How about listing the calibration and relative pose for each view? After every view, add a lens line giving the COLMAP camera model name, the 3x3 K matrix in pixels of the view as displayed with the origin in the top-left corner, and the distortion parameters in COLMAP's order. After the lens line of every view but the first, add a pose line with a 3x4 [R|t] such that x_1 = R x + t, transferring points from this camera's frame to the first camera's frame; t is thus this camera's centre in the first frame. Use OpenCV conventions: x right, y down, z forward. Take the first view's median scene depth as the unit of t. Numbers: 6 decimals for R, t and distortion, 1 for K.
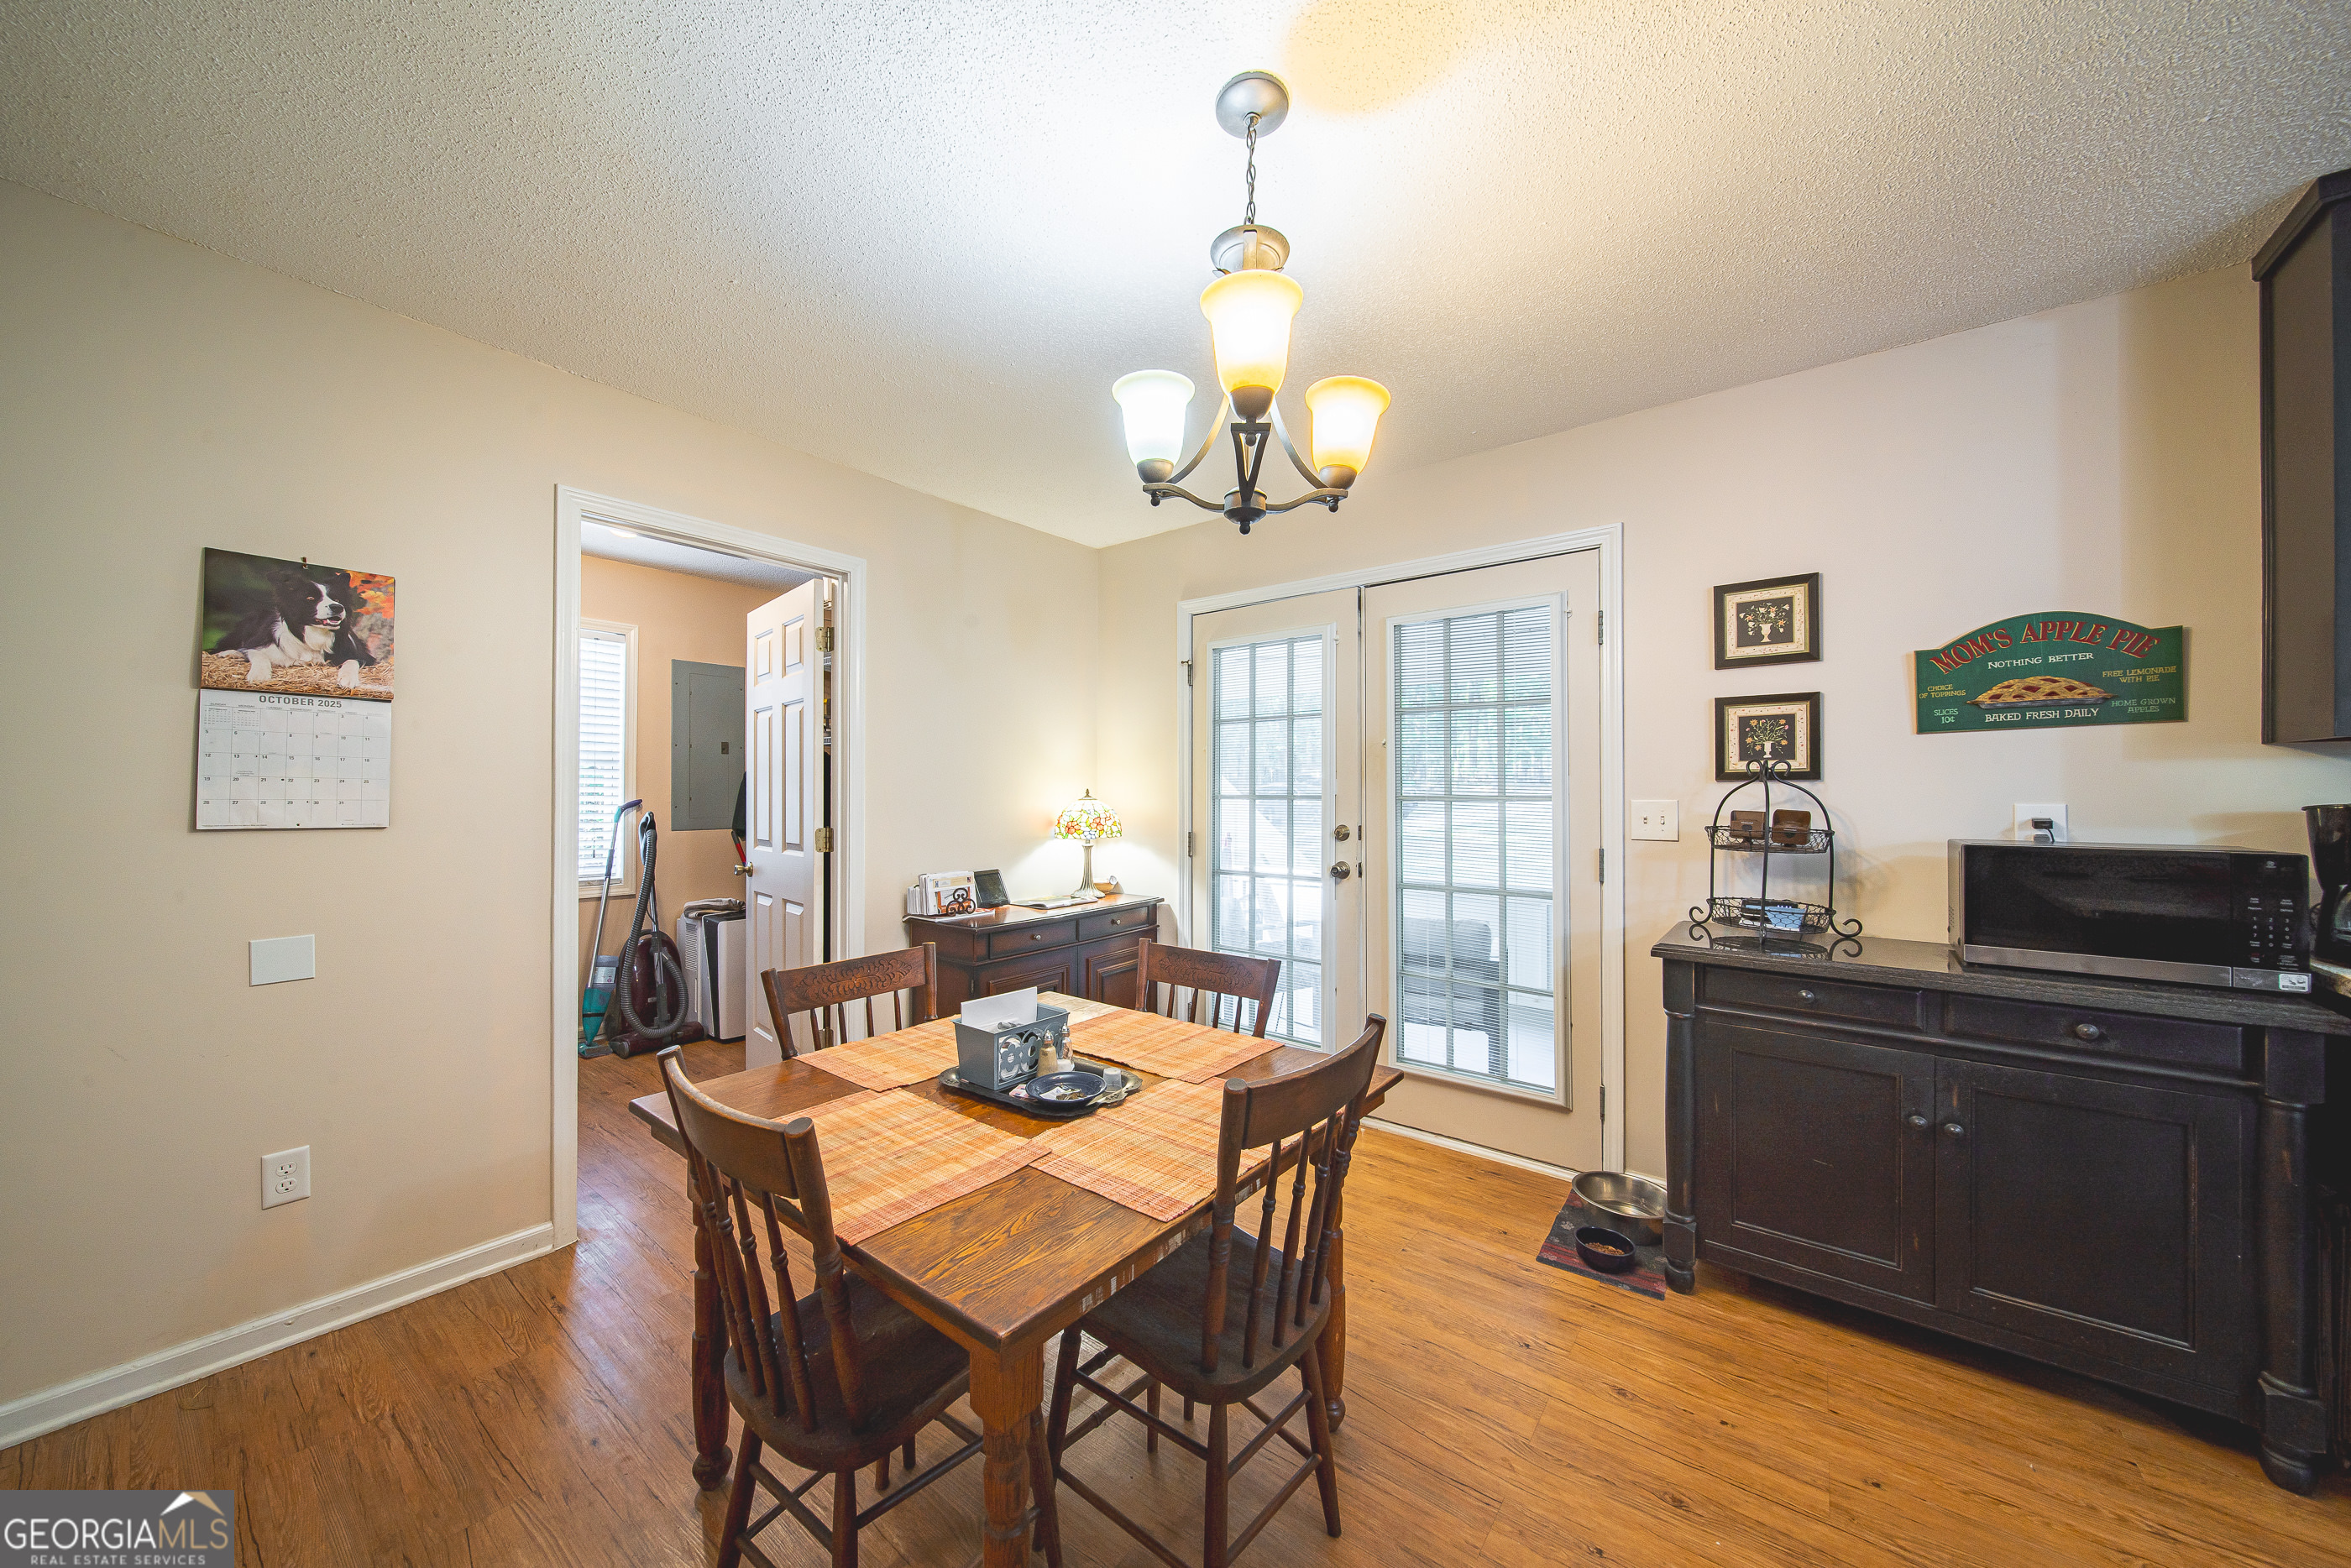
lens RADIAL K [[818.2, 0, 1185.3], [0, 818.2, 786.3], [0, 0, 1]] dist [0.001542, -0.001734]
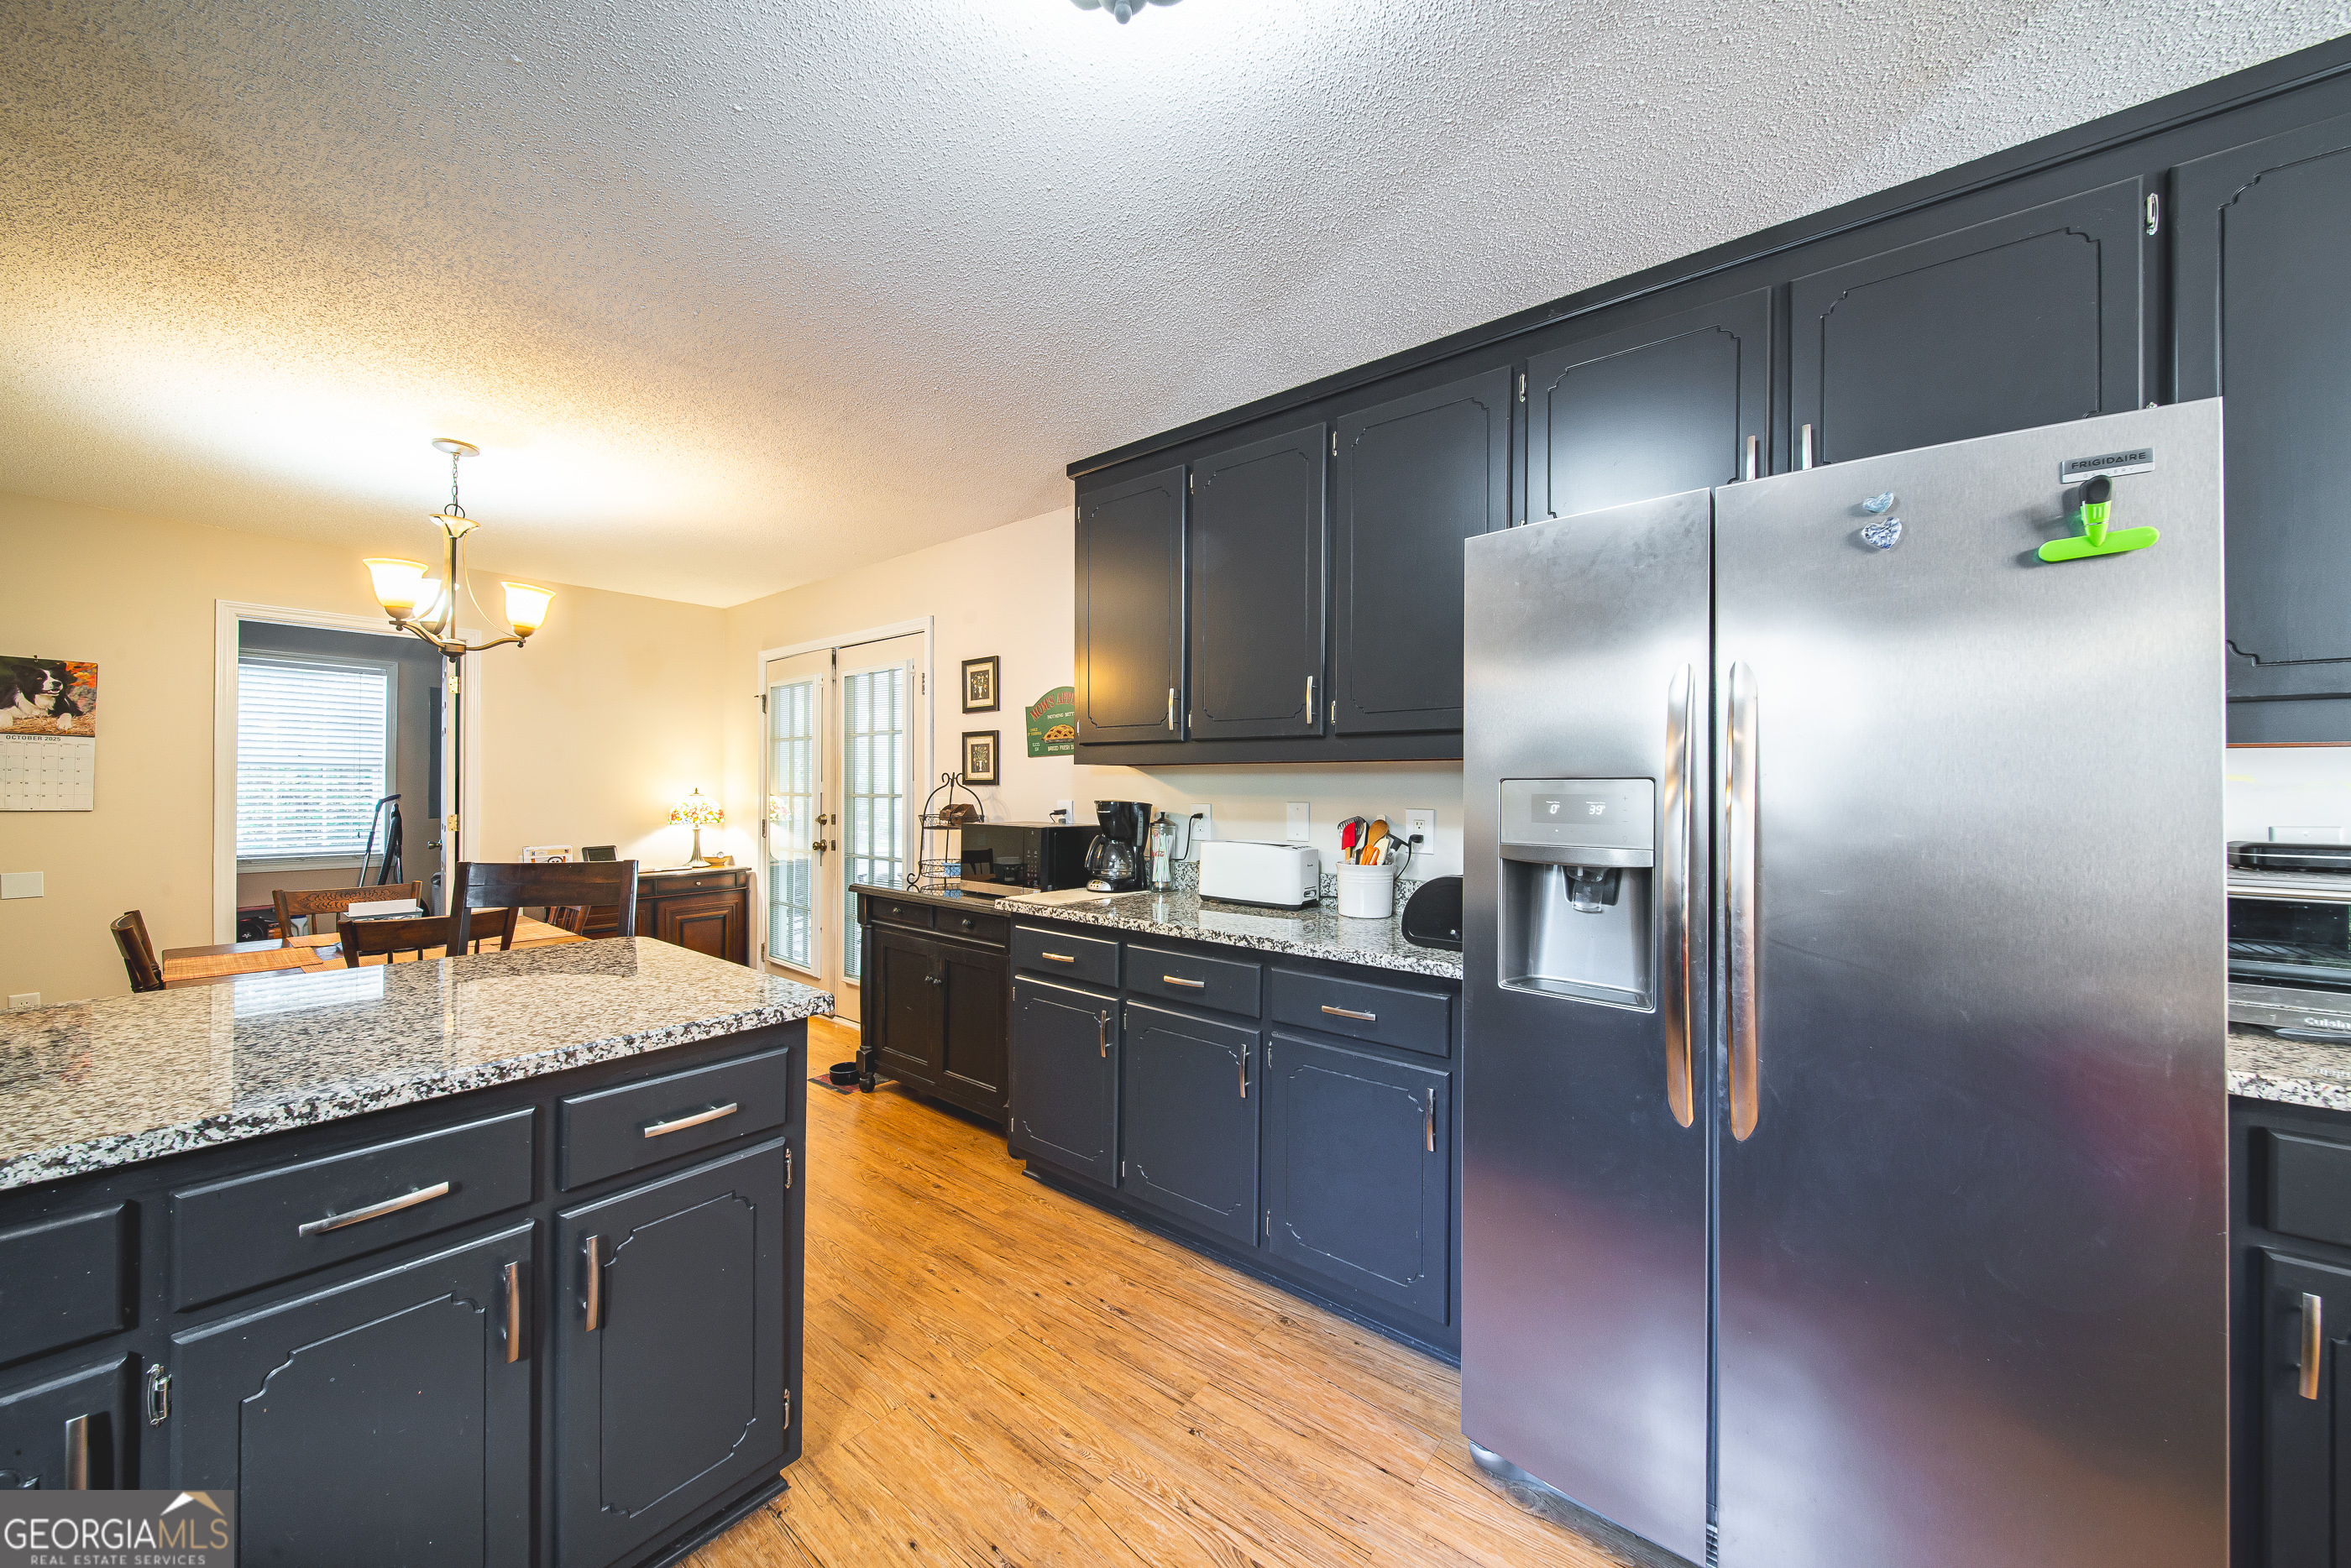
lens RADIAL K [[818.2, 0, 1163.7], [0, 818.2, 785.6], [0, 0, 1]] dist [0.001542, -0.001734]
pose [[0.999971, 0.003639, -0.006677, 1.215975], [-0.003611, 0.999985, 0.004205, -0.016051], [0.006692, -0.004181, 0.999969, -0.656955]]
